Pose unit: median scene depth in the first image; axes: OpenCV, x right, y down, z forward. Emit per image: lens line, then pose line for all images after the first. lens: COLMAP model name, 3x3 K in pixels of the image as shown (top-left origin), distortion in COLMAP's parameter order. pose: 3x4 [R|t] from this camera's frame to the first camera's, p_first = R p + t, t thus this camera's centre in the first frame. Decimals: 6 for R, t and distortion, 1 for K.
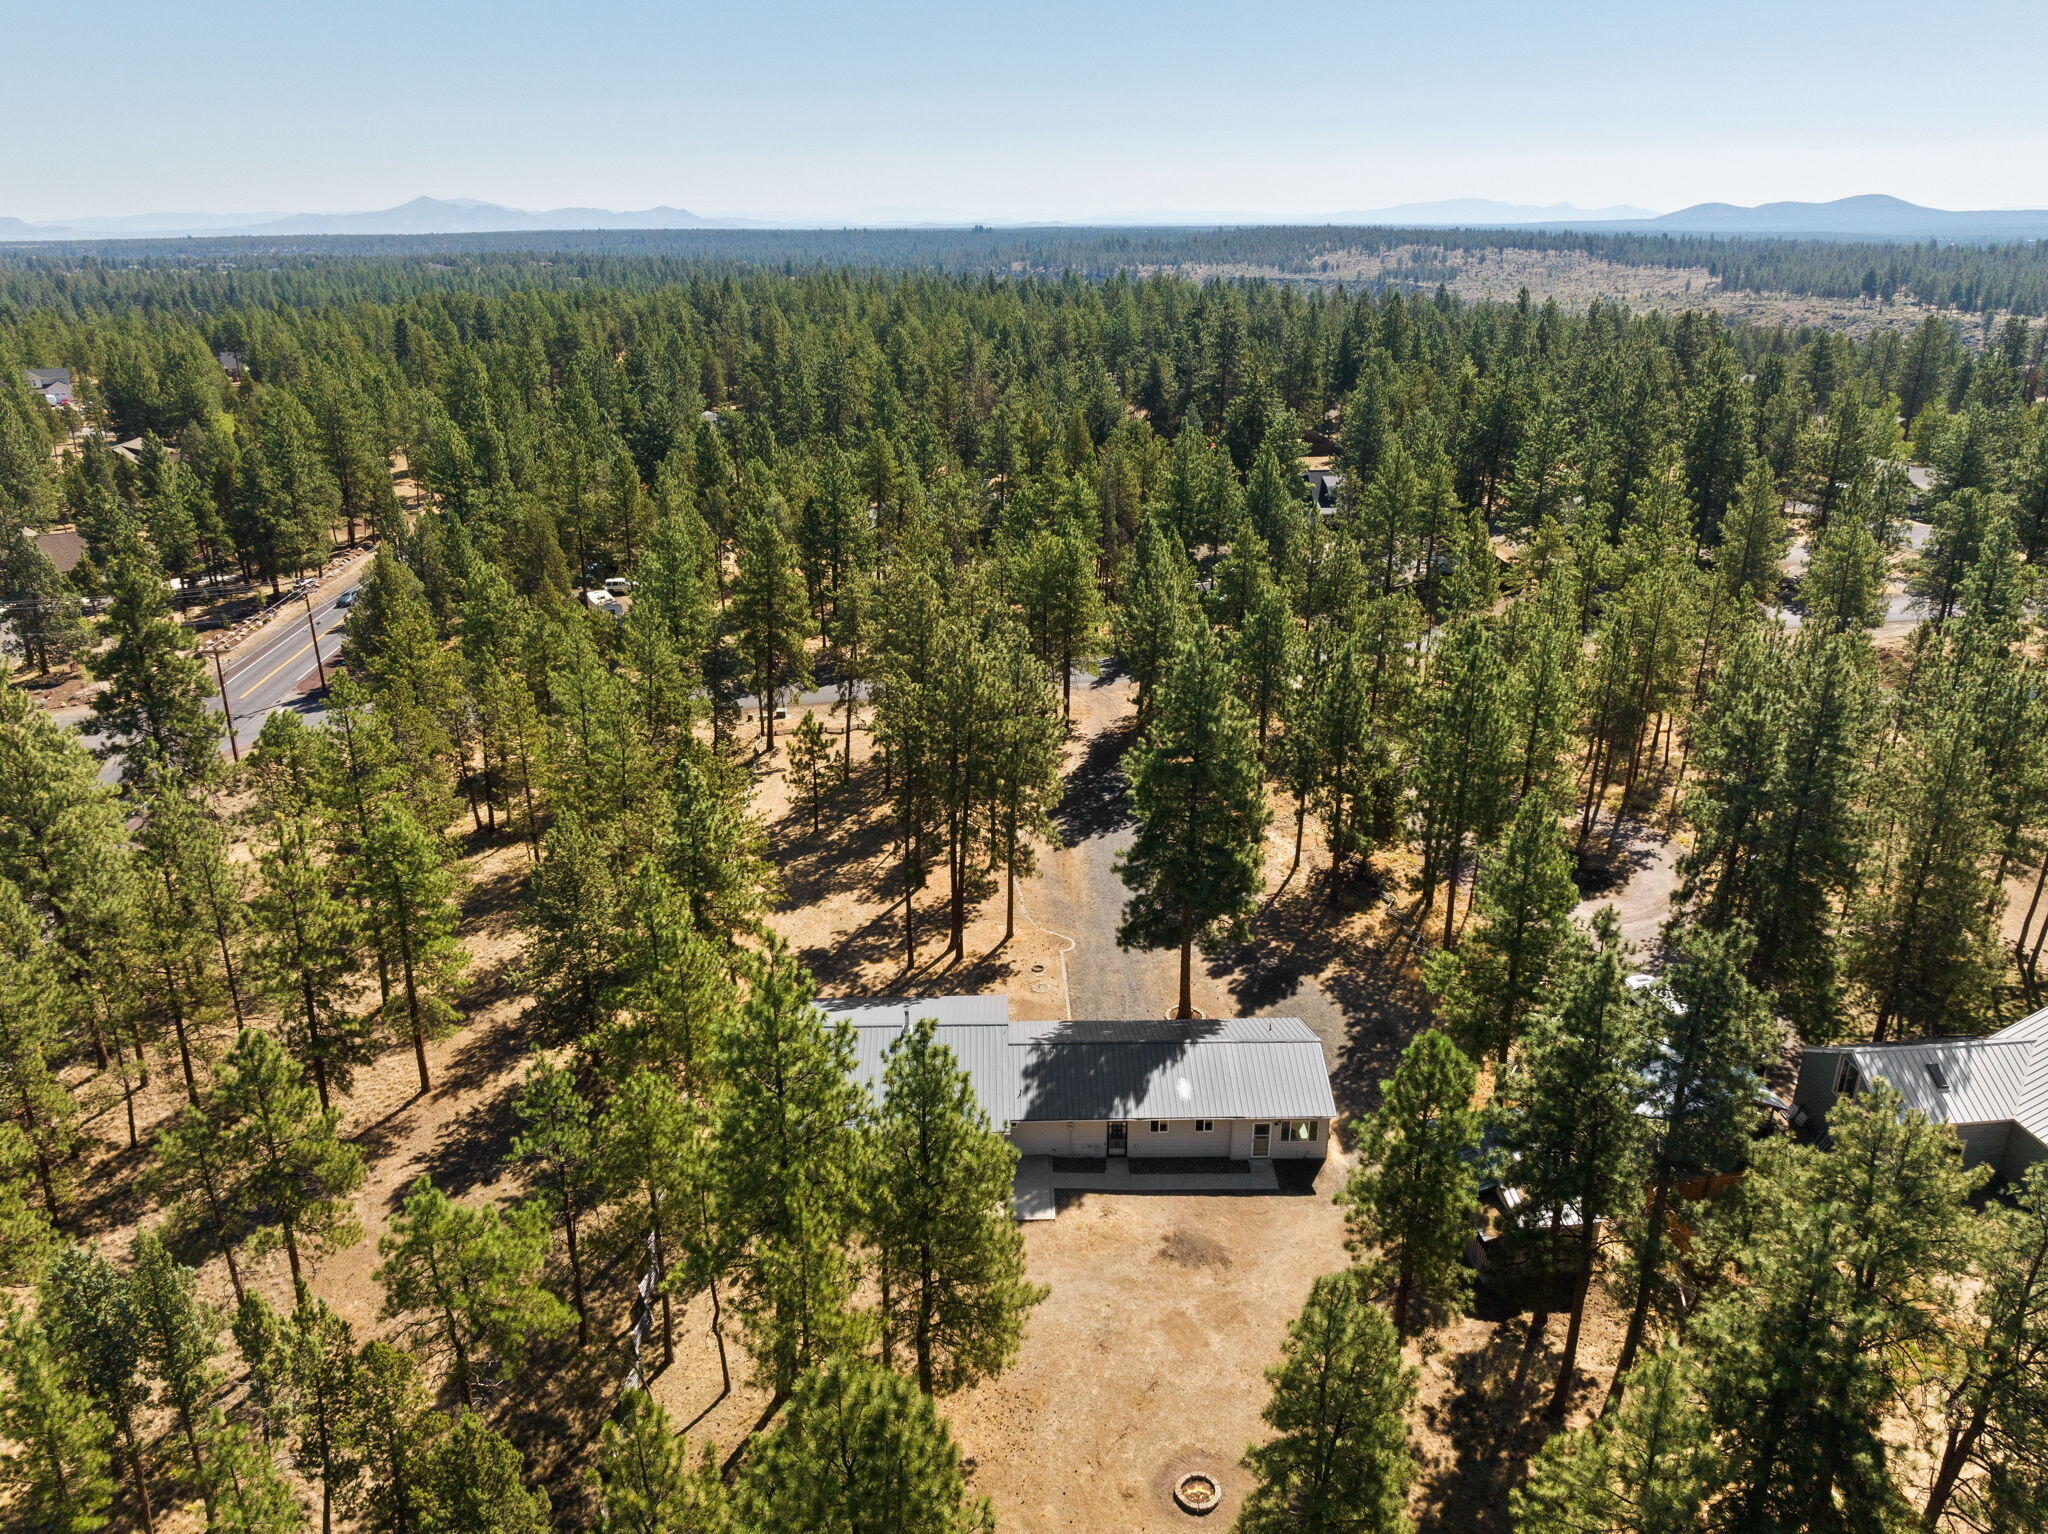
lens RADIAL K [[1449.1, 0, 1024.8], [0, 1449.1, 759.4], [0, 0, 1]] dist [-0.033578, 0.008468]
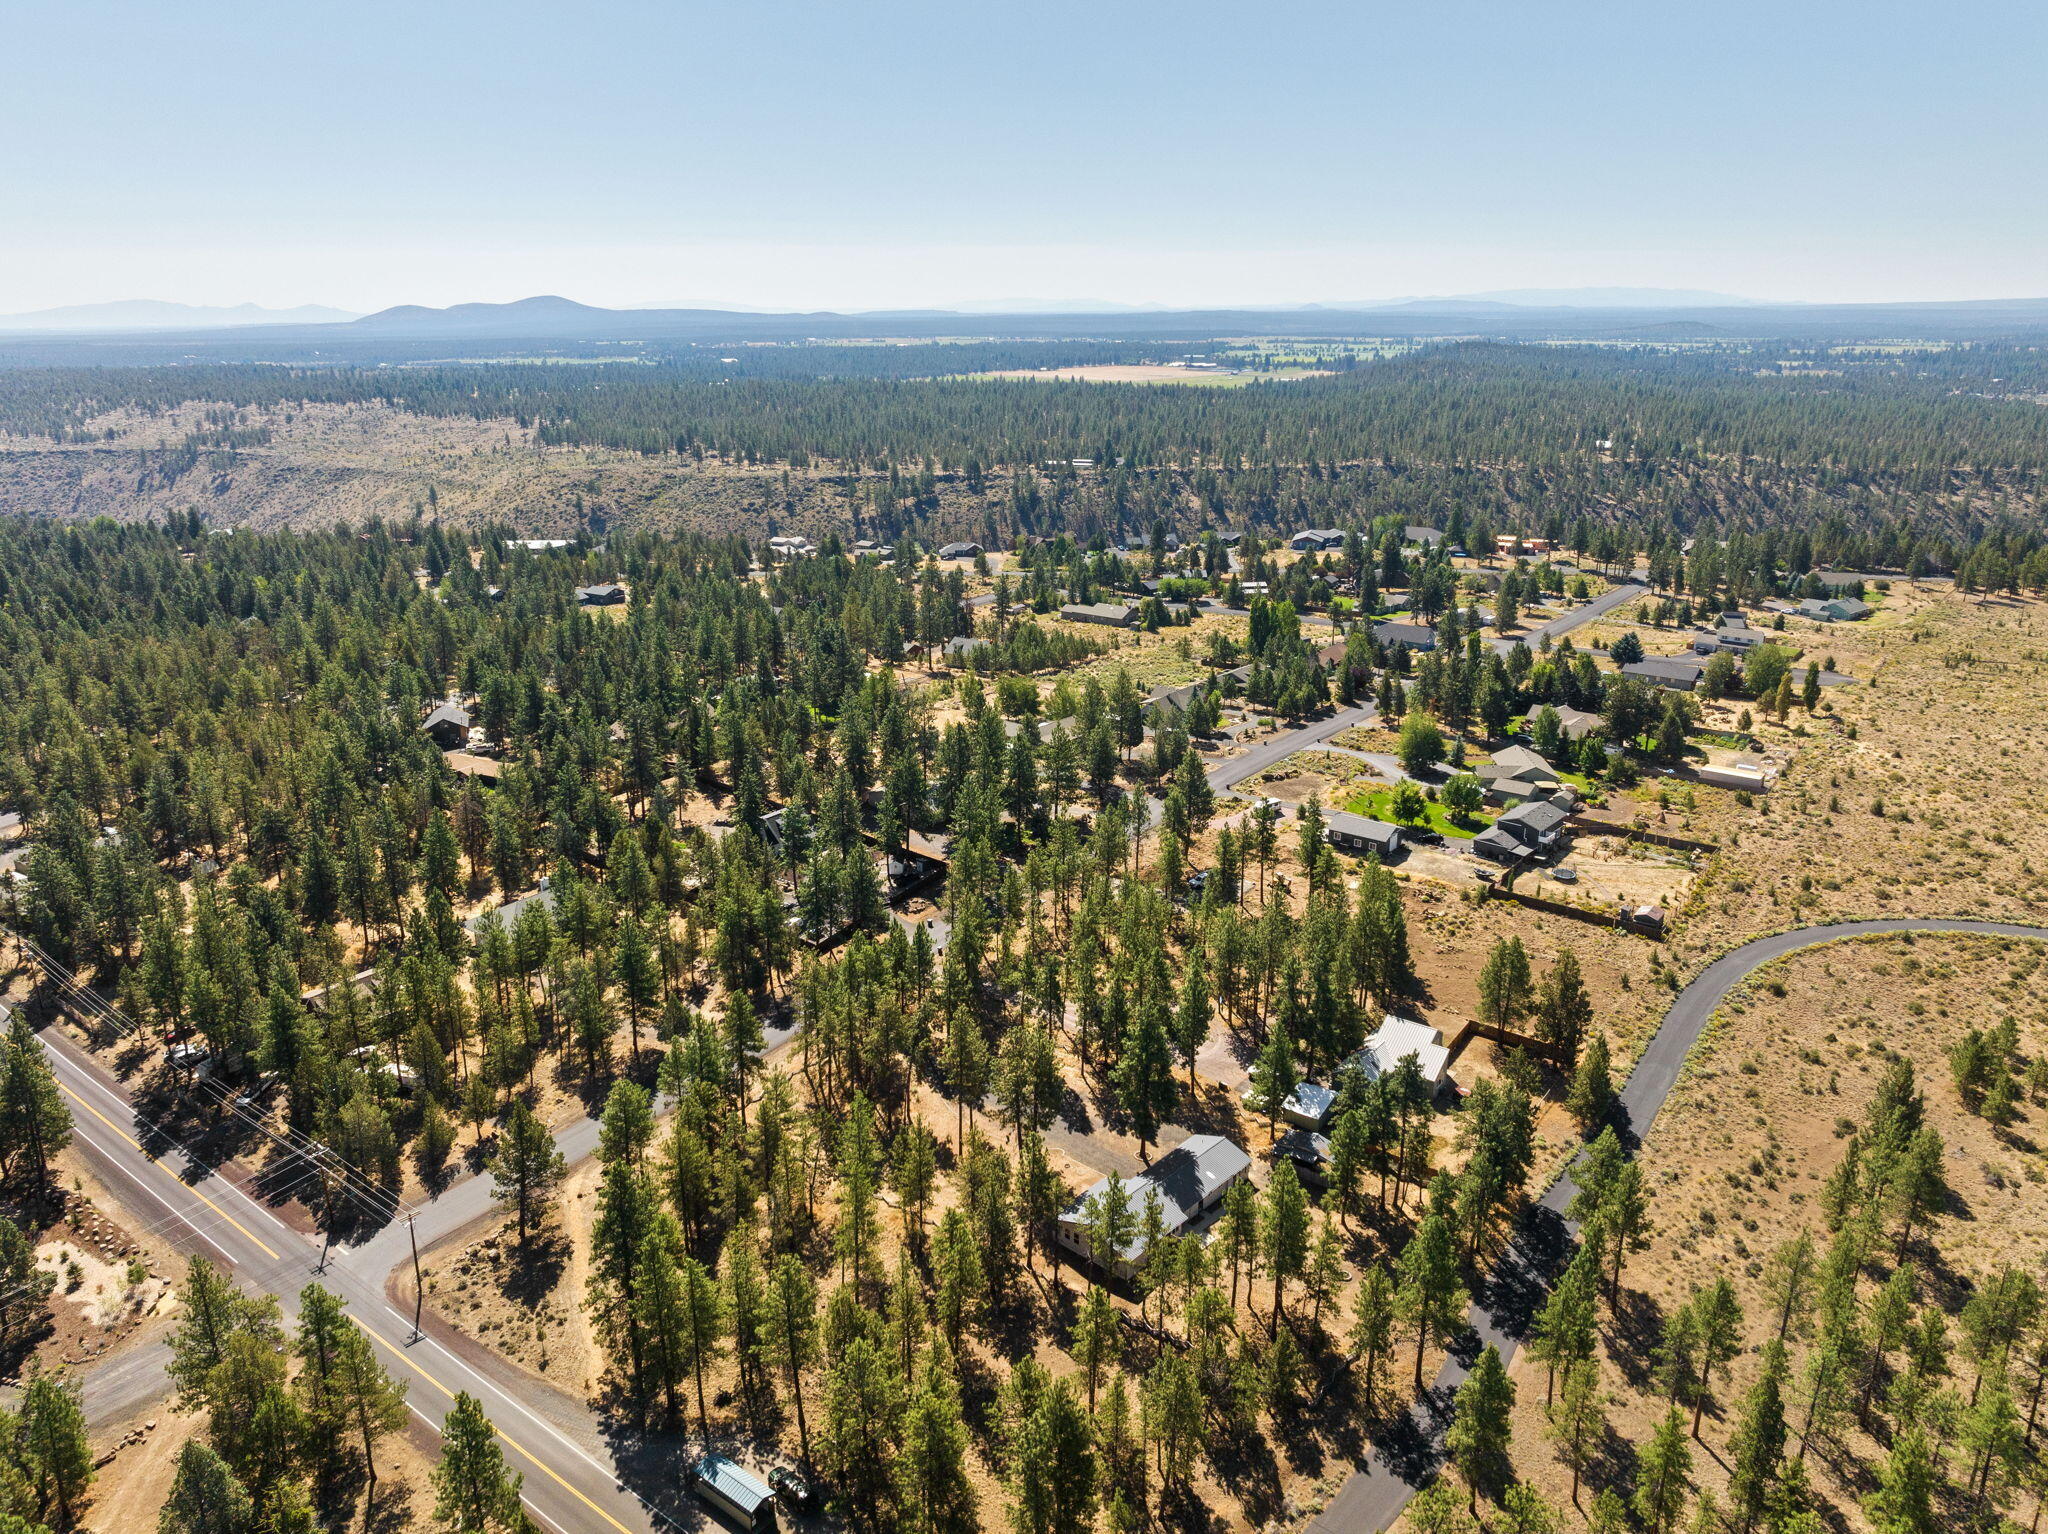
lens RADIAL K [[1470.9, 0, 1024.2], [0, 1470.9, 707.3], [0, 0, 1]] dist [-0.038088, -0.000198]
pose [[0.682742, -0.188660, 0.705883, -1.565844], [0.255337, 0.966785, 0.011424, -0.600977], [-0.684592, 0.172438, 0.708236, -0.666844]]
